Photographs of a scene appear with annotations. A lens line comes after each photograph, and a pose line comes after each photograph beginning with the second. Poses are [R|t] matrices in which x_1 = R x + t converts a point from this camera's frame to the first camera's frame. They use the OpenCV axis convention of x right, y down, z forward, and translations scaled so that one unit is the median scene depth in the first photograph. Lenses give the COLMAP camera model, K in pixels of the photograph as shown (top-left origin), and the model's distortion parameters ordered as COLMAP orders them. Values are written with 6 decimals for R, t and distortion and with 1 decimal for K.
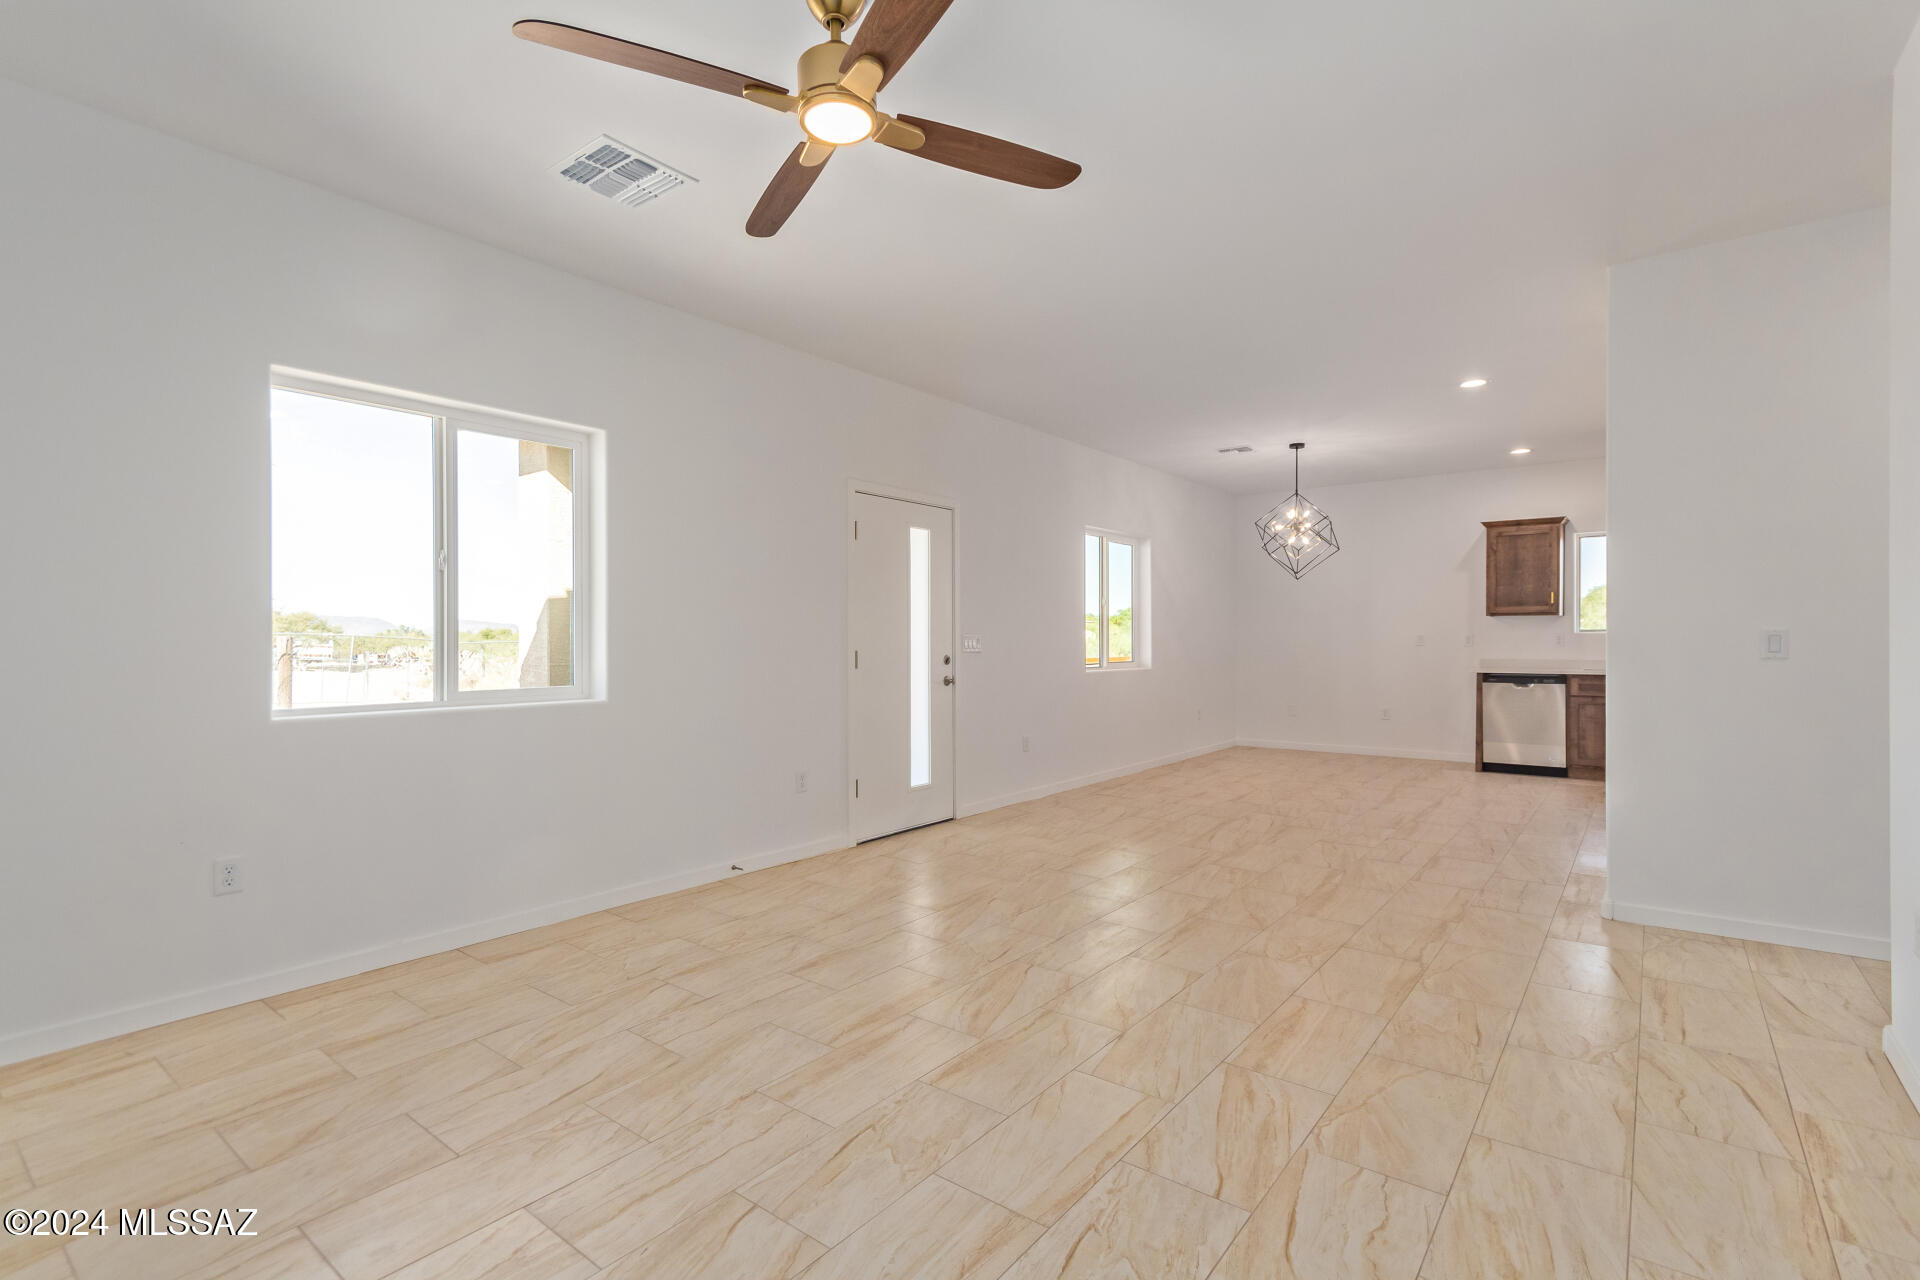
lens RADIAL K [[883.8, 0, 943.2], [0, 883.8, 638.5], [0, 0, 1]] dist [0.007982, -0.002270]
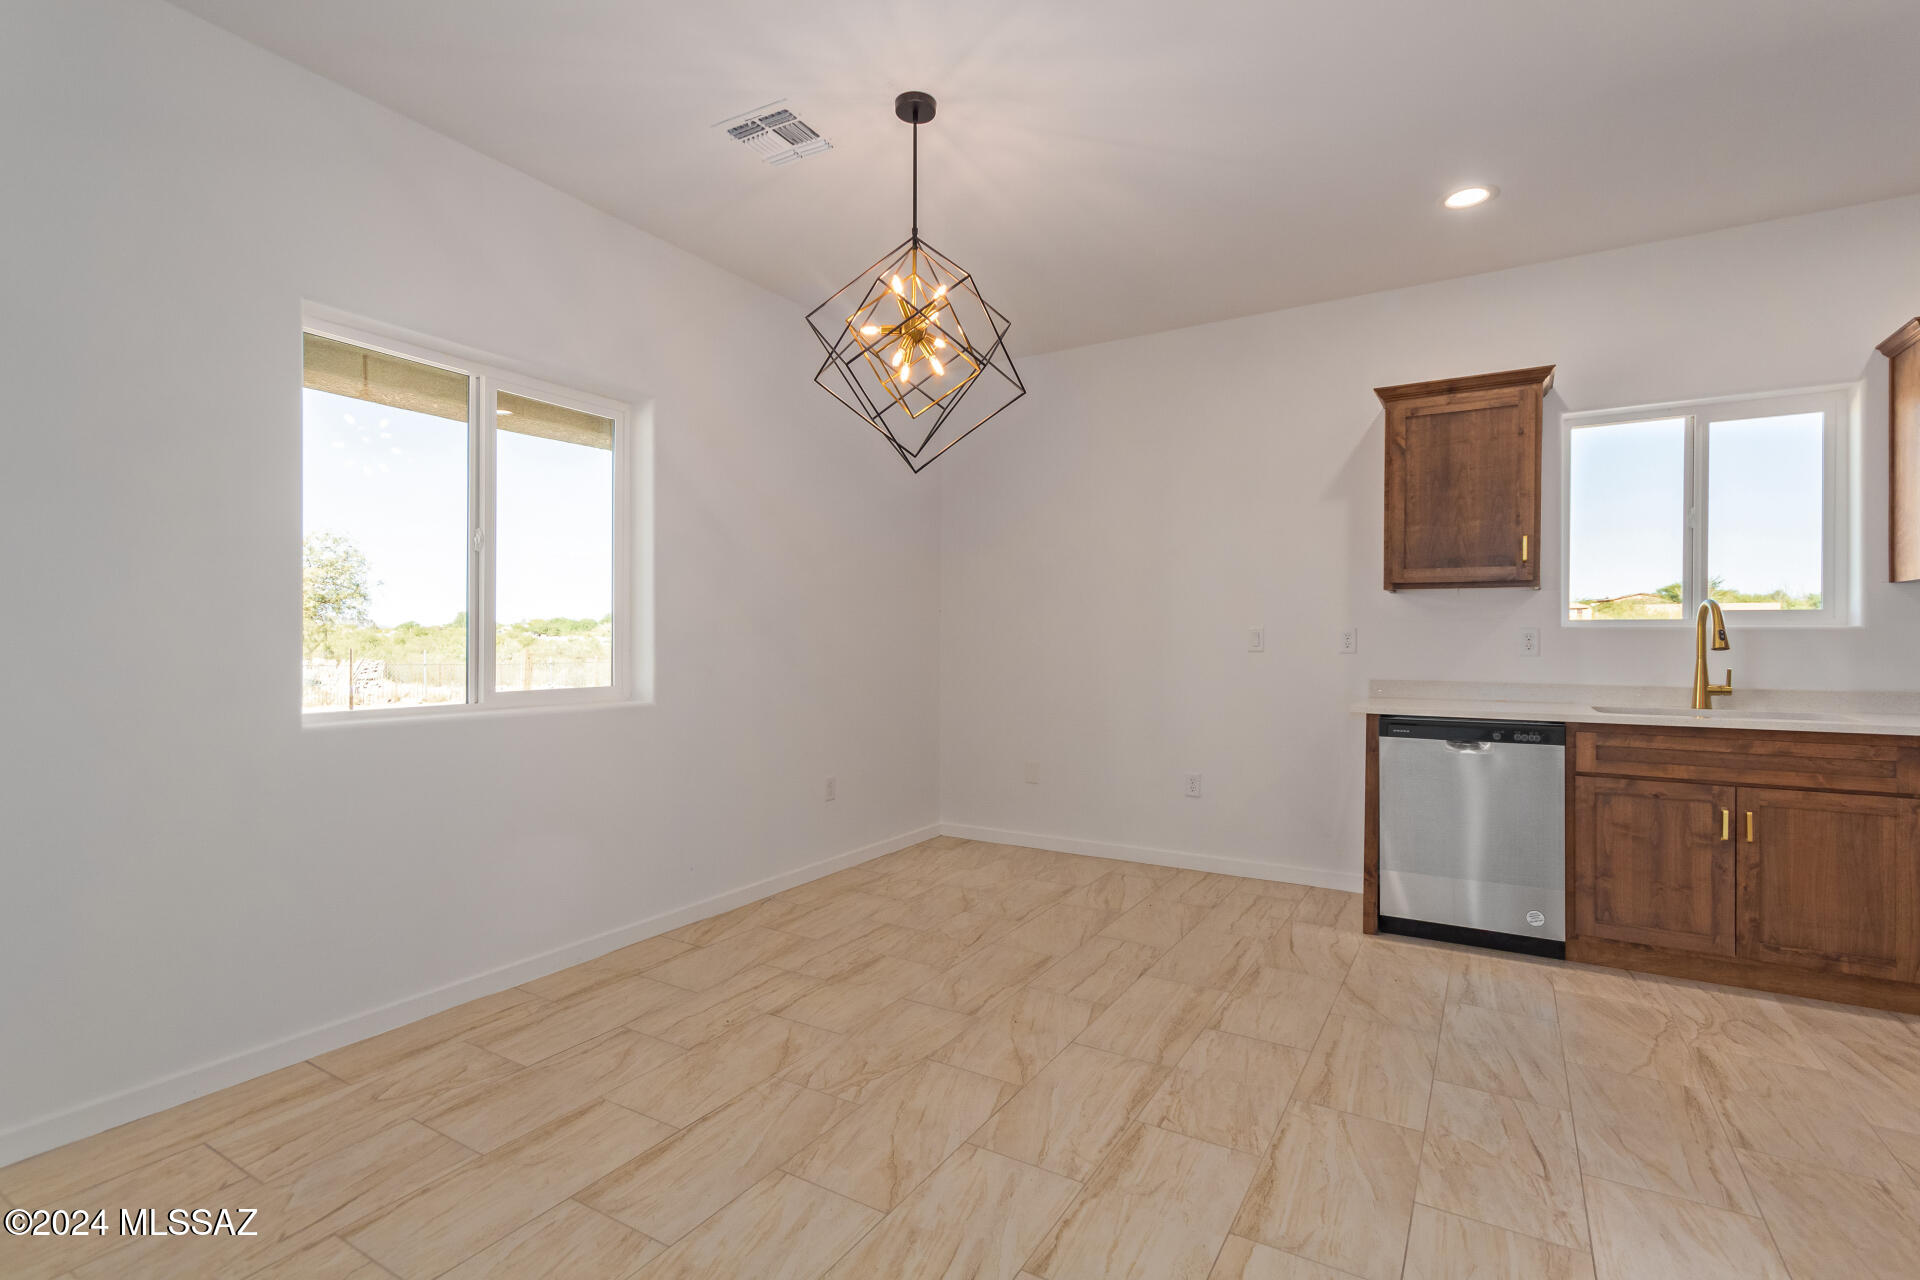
lens RADIAL K [[883.8, 0, 952.9], [0, 883.8, 636.4], [0, 0, 1]] dist [0.007982, -0.002270]
pose [[0.991869, 0.004048, 0.127197, 0.337726], [-0.003381, 0.999979, -0.005458, 0.002408], [-0.127216, 0.004984, 0.991862, 0.583064]]
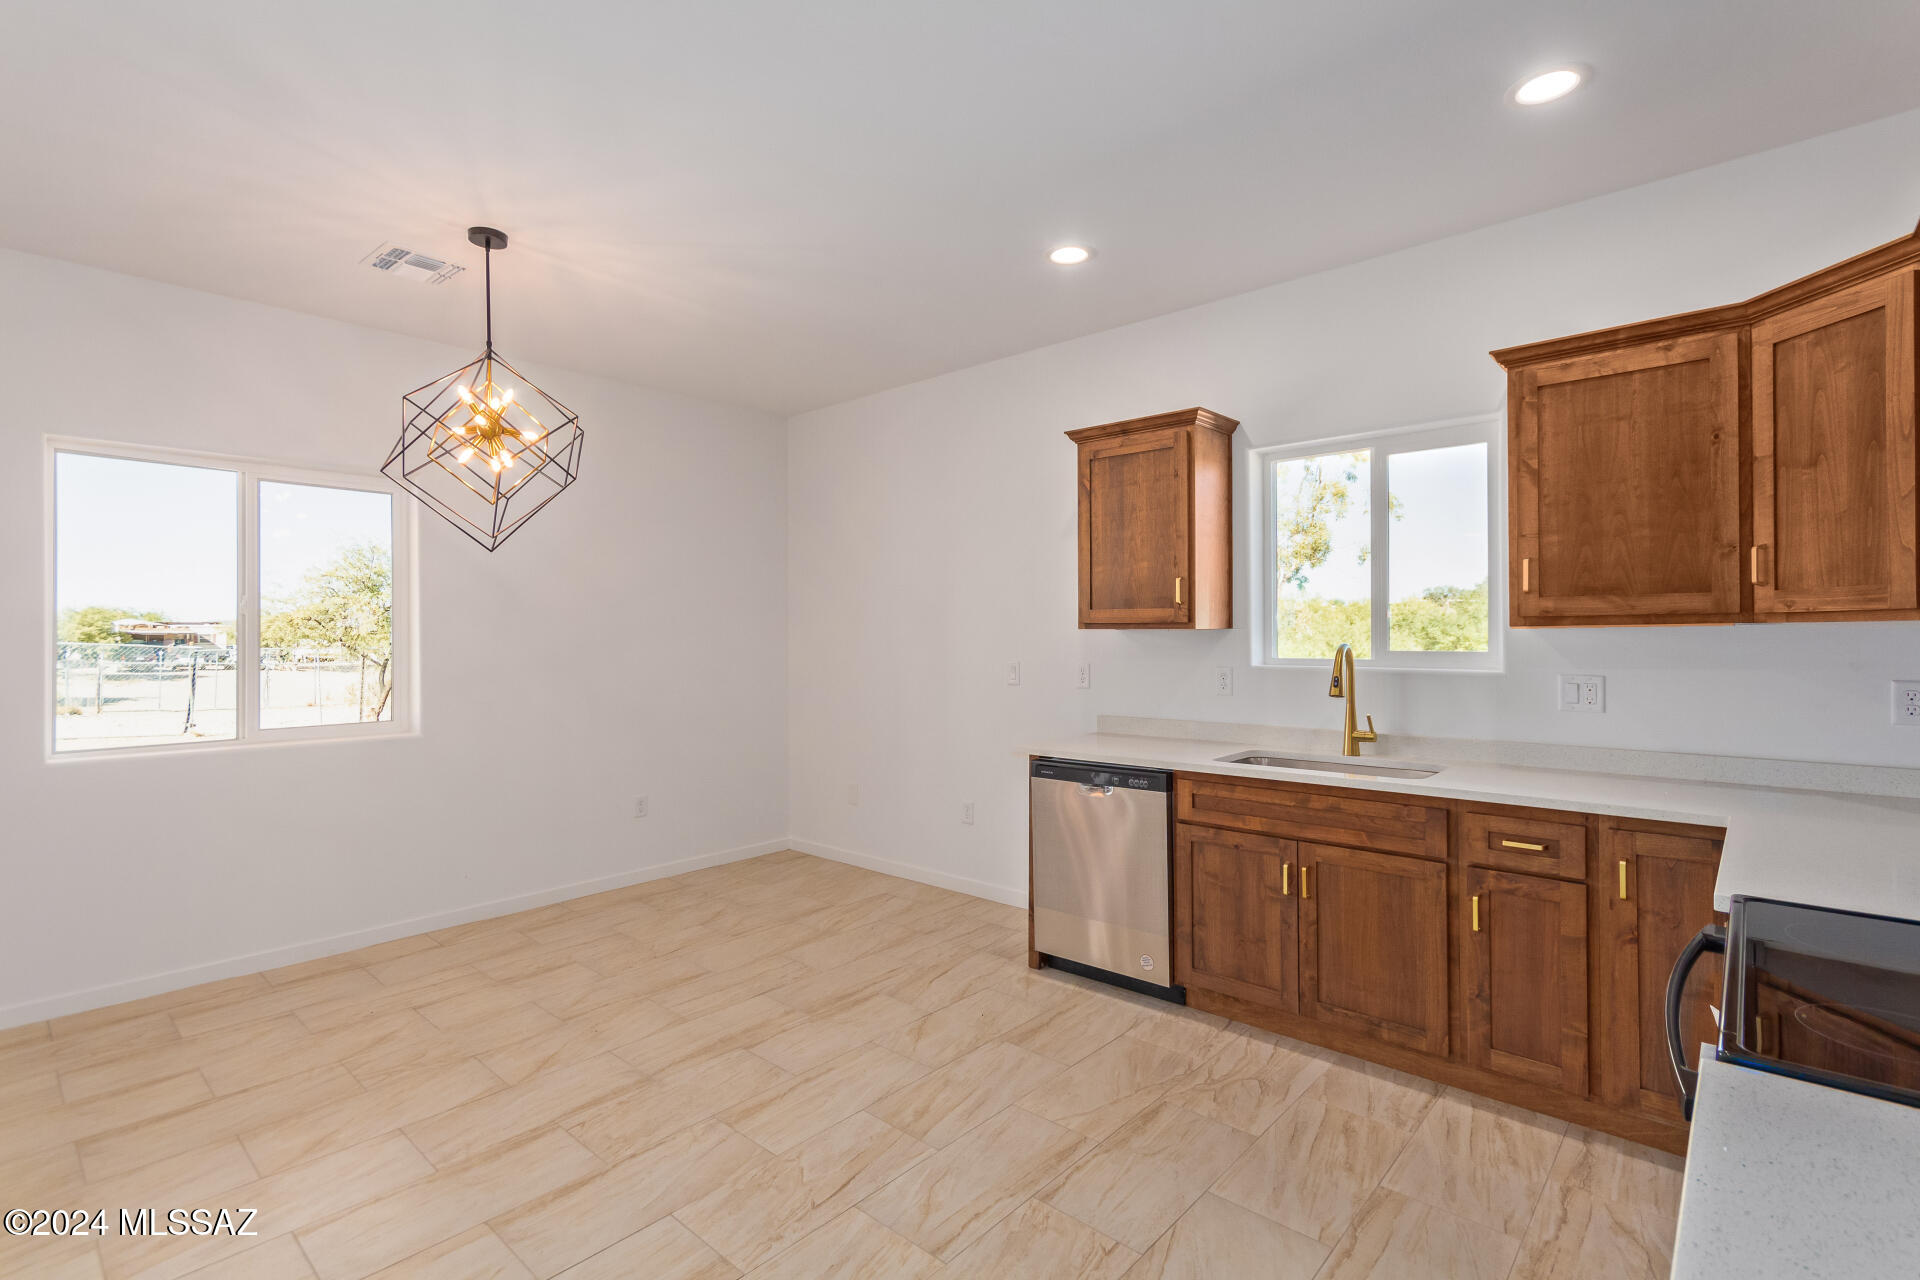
lens RADIAL K [[883.8, 0, 955.6], [0, 883.8, 632.8], [0, 0, 1]] dist [0.007982, -0.002270]
pose [[0.998442, -0.005738, -0.055510, 0.591017], [0.005562, 0.999979, -0.003328, -0.023085], [0.055528, 0.003014, 0.998453, 0.539019]]
